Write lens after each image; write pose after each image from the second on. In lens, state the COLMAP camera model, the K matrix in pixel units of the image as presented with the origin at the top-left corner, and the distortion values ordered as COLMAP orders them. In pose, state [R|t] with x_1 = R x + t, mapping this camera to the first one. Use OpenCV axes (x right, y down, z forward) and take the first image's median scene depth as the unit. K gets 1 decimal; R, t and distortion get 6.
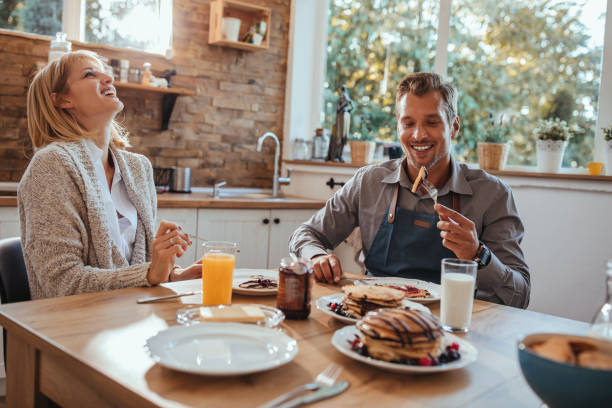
lens RADIAL K [[593.9, 0, 306.0], [0, 593.9, 204.0], [0, 0, 1]] dist [-0.008423, -0.021734]
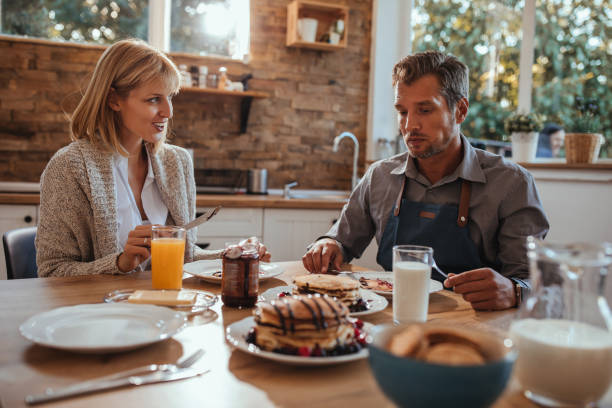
lens RADIAL K [[593.9, 0, 306.0], [0, 593.9, 204.0], [0, 0, 1]] dist [-0.008423, -0.021734]
pose [[0.971598, -0.005005, -0.236584, 0.105227], [0.000624, 0.999827, -0.018591, 0.015944], [0.236636, 0.017915, 0.971433, 0.035566]]
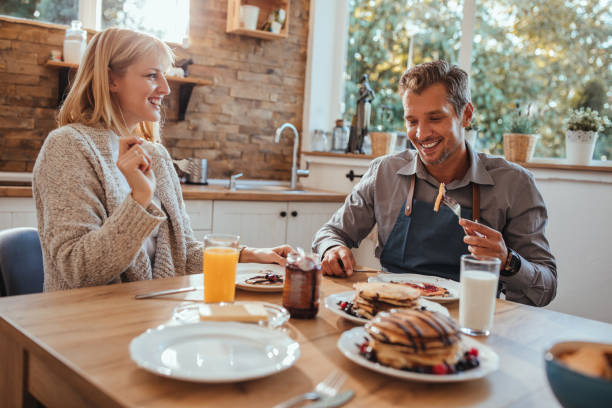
lens RADIAL K [[593.9, 0, 306.0], [0, 593.9, 204.0], [0, 0, 1]] dist [-0.008423, -0.021734]
pose [[0.999174, 0.006591, -0.040094, 0.008281], [-0.006158, 0.999921, 0.010917, 0.001492], [0.040163, -0.010661, 0.999136, 0.024442]]
